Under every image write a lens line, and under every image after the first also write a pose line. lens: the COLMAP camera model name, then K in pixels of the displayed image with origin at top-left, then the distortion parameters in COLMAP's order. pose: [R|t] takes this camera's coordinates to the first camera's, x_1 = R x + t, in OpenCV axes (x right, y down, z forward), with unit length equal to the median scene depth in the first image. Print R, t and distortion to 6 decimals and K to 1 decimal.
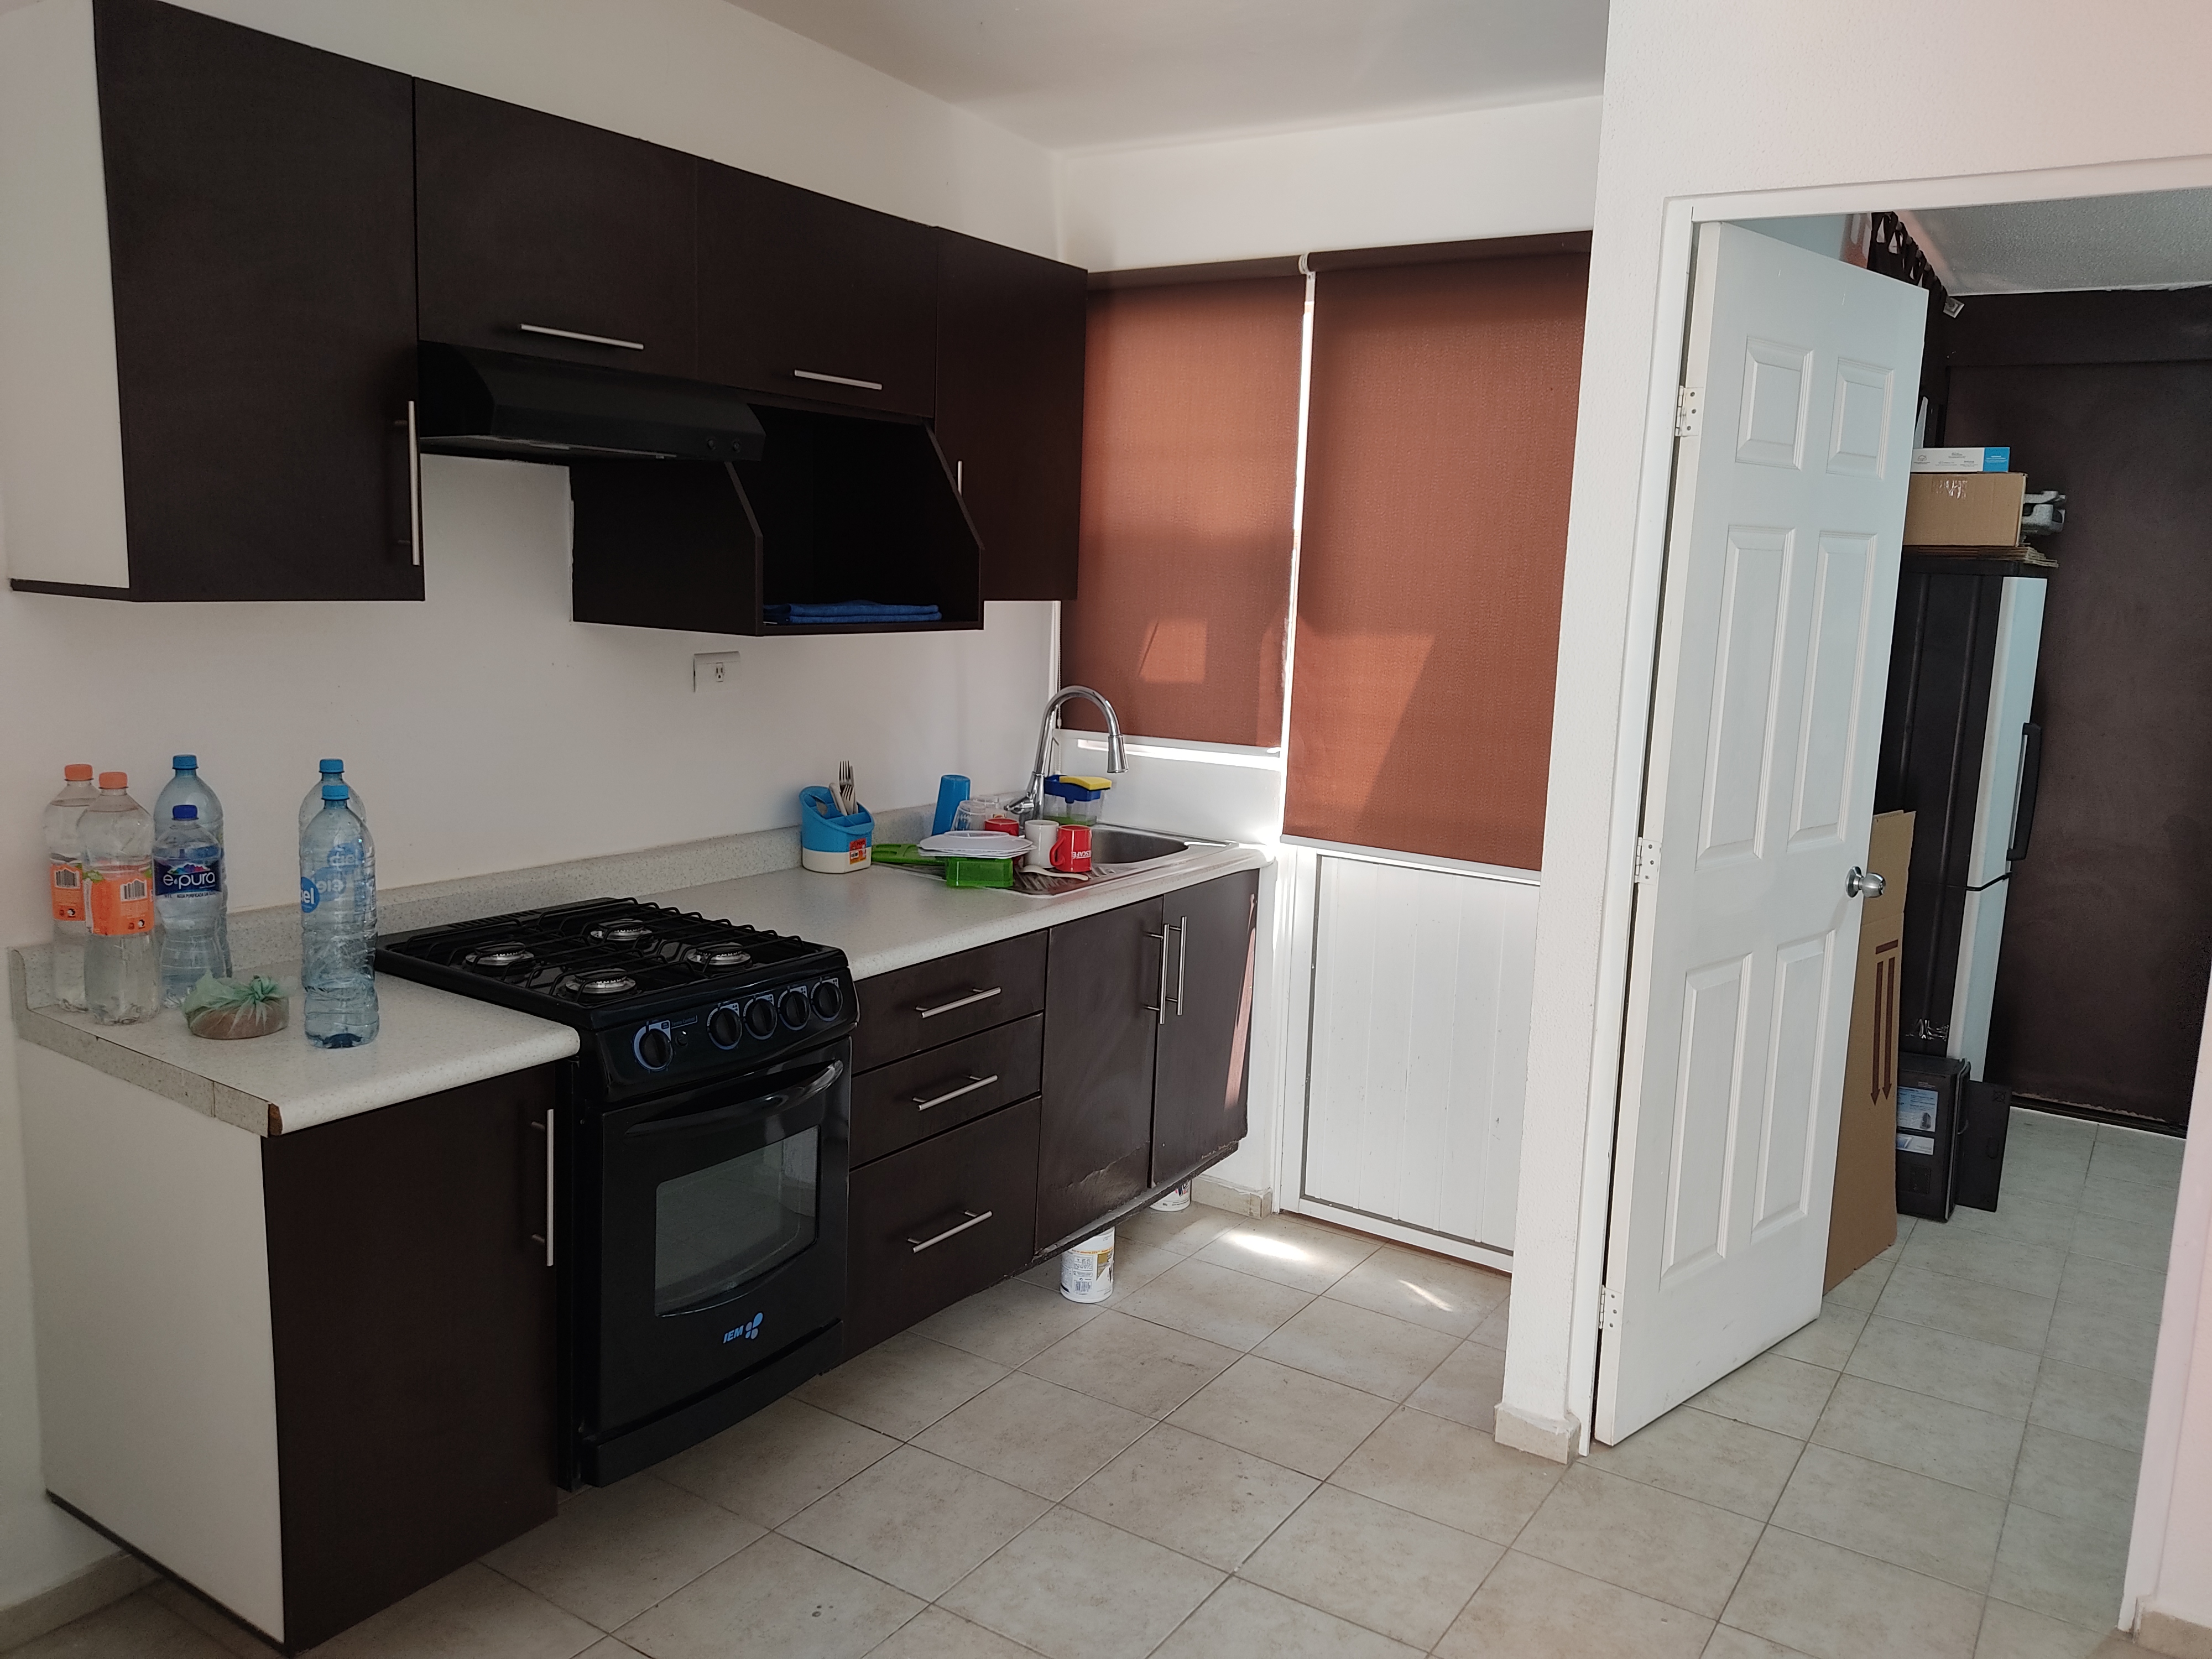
lens RADIAL K [[1676.6, 0, 1113.7], [0, 1676.6, 825.3], [0, 0, 1]] dist [0.002879, -0.005462]
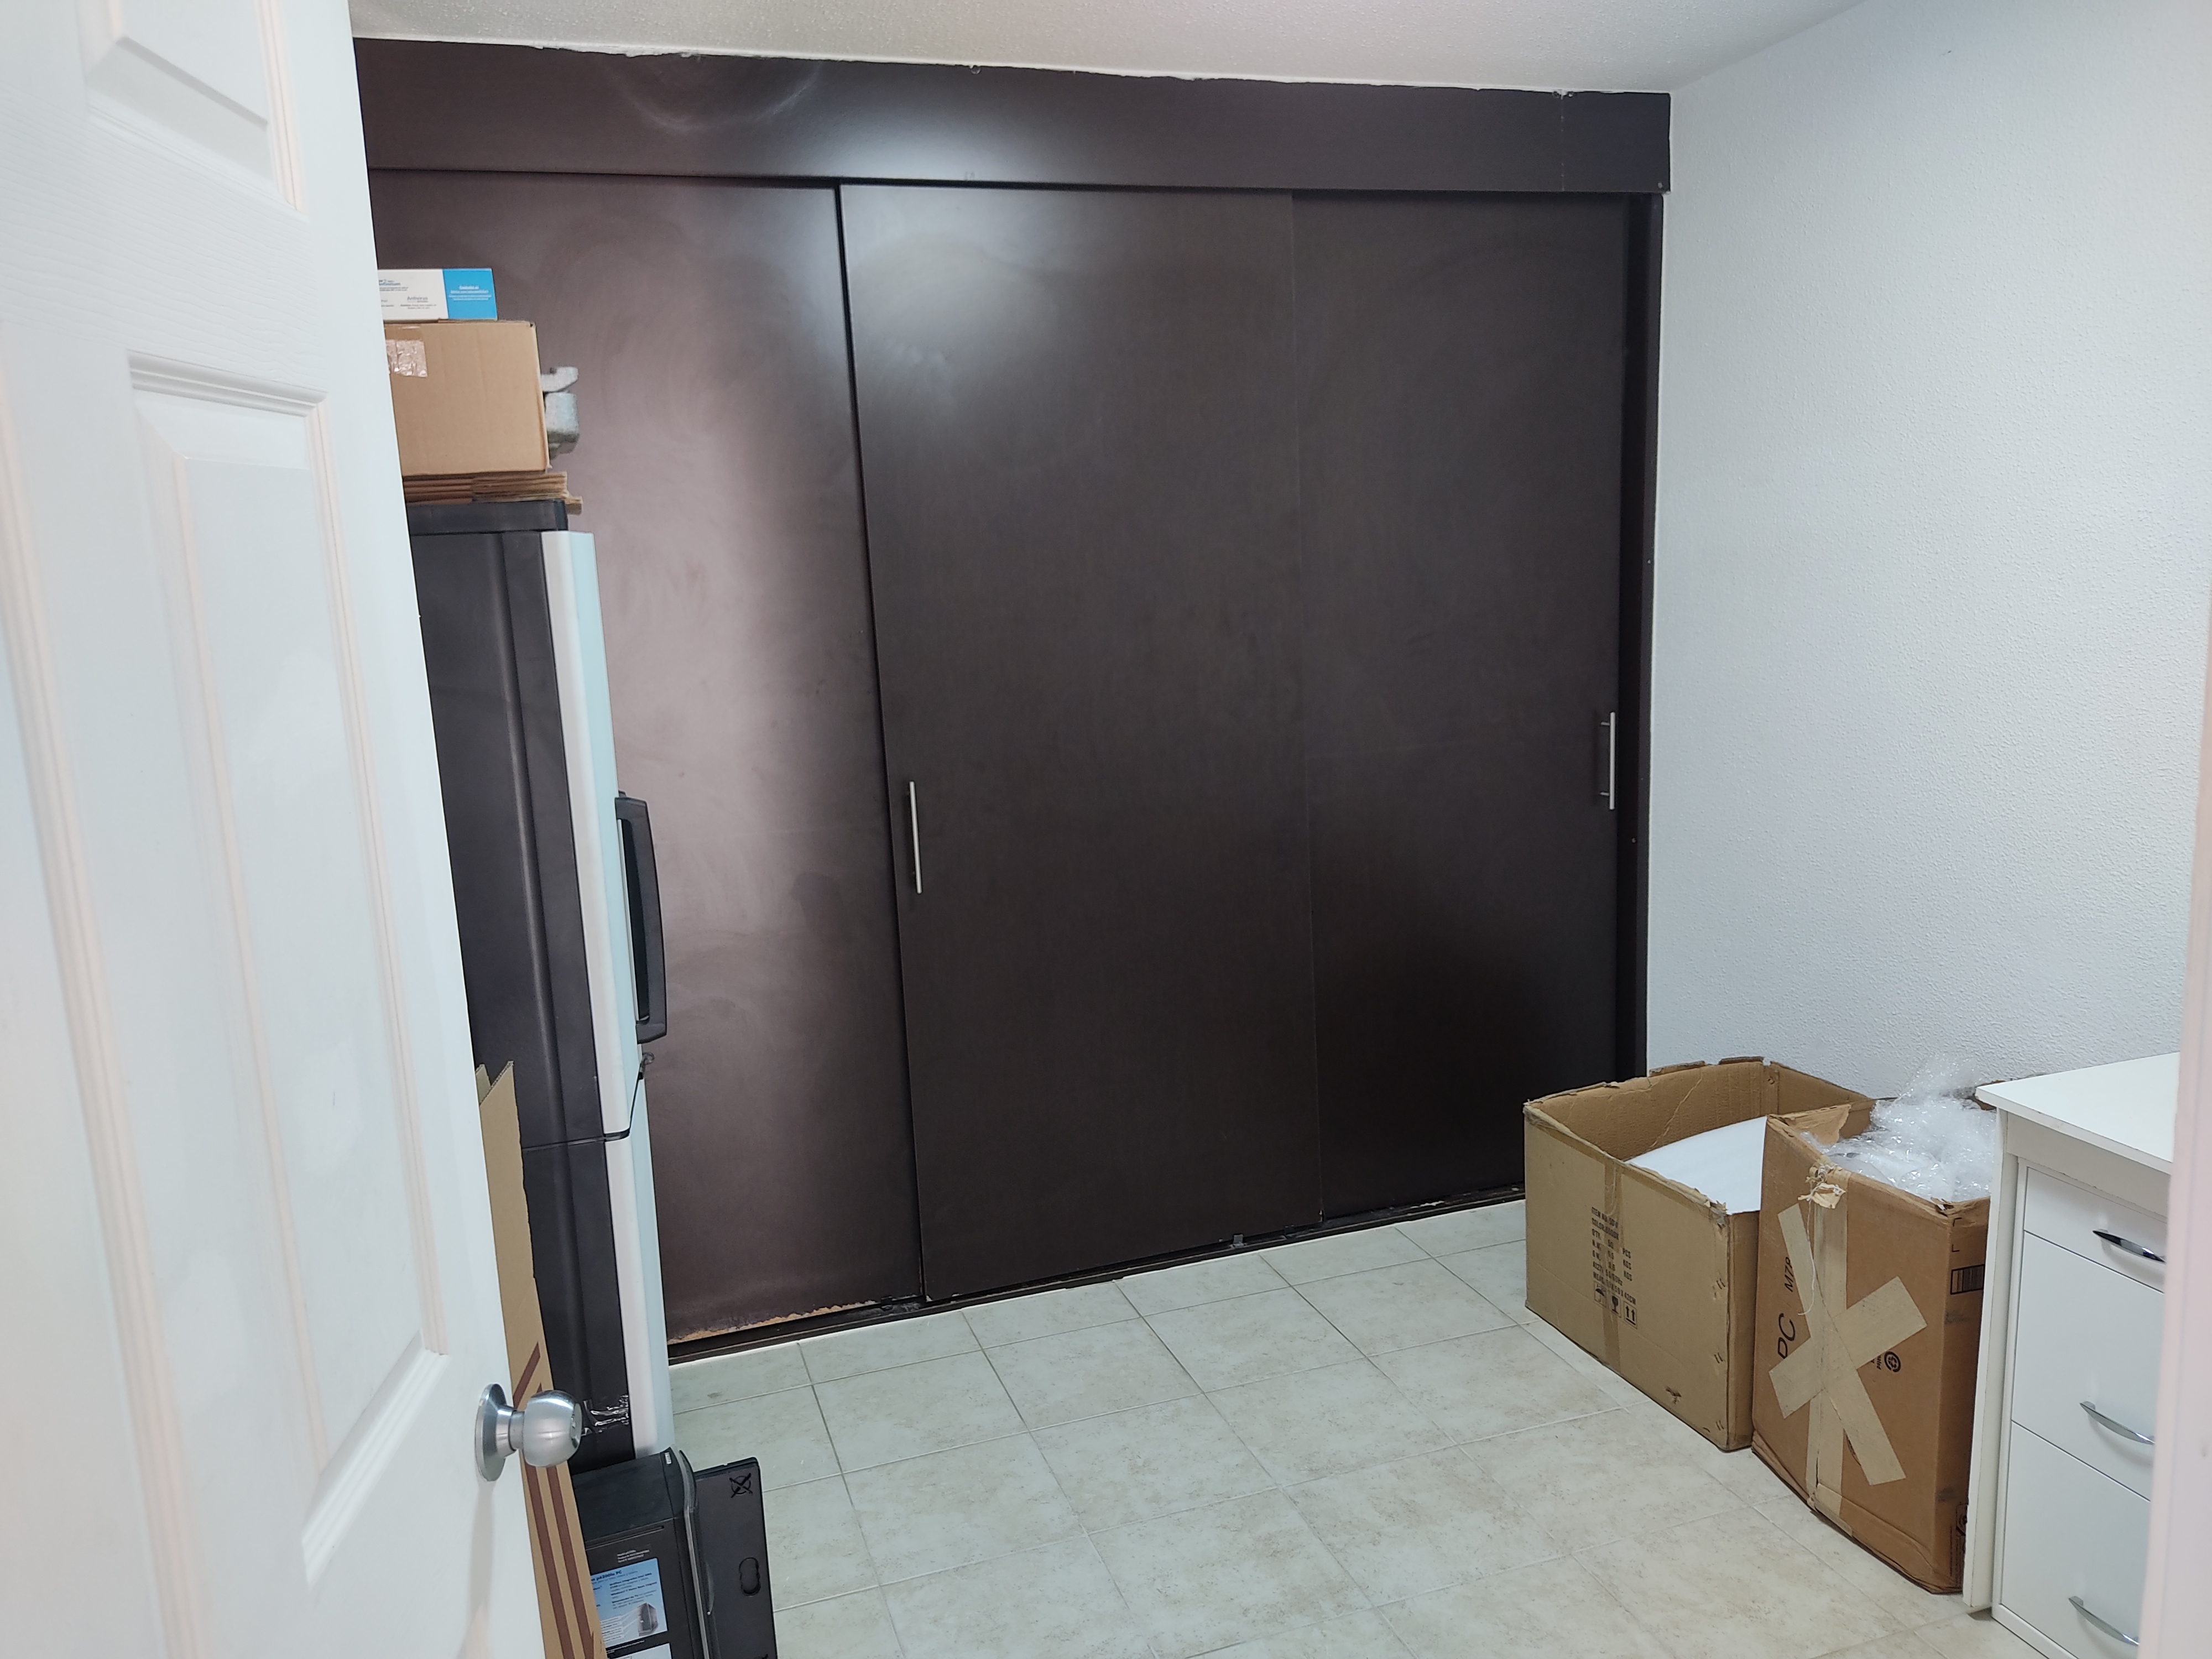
lens RADIAL K [[1676.6, 0, 1112.0], [0, 1676.6, 826.7], [0, 0, 1]] dist [0.002879, -0.005462]
pose [[0.604662, -0.199916, 0.770984, 0.228999], [0.193407, 0.975869, 0.101359, -0.078920], [-0.772643, 0.087825, 0.628736, 0.556644]]
